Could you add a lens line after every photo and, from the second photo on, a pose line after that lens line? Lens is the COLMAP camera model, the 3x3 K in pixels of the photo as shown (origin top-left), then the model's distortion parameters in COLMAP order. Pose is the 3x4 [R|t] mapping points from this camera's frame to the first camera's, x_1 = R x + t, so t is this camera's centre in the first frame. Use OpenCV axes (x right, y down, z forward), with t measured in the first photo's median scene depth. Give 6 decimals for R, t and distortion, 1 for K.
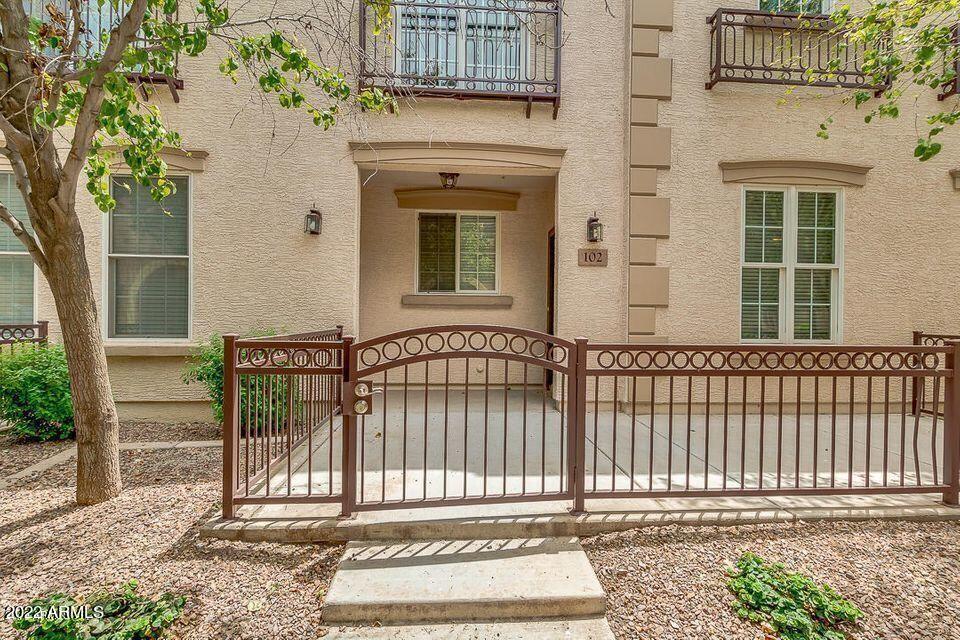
lens RADIAL K [[444.5, 0, 481.0], [0, 444.5, 321.5], [0, 0, 1]] dist [0.001530, -0.002633]
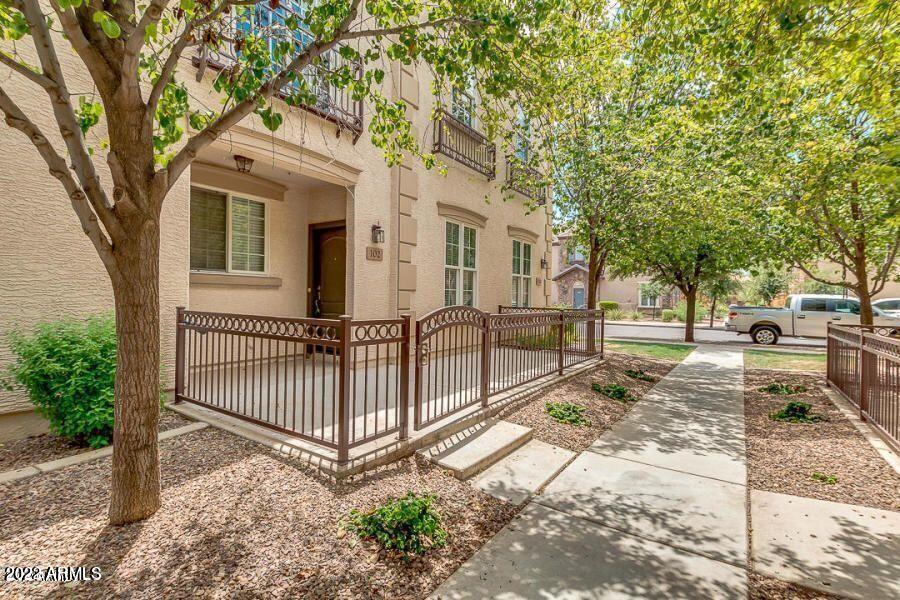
lens RADIAL K [[416.8, 0, 457.5], [0, 416.8, 300.2], [0, 0, 1]] dist [0.001530, -0.002633]
pose [[0.619116, -0.001996, 0.785297, -0.602570], [-0.004081, 0.999975, 0.005760, -0.011025], [-0.785289, -0.006771, 0.619093, 0.008689]]
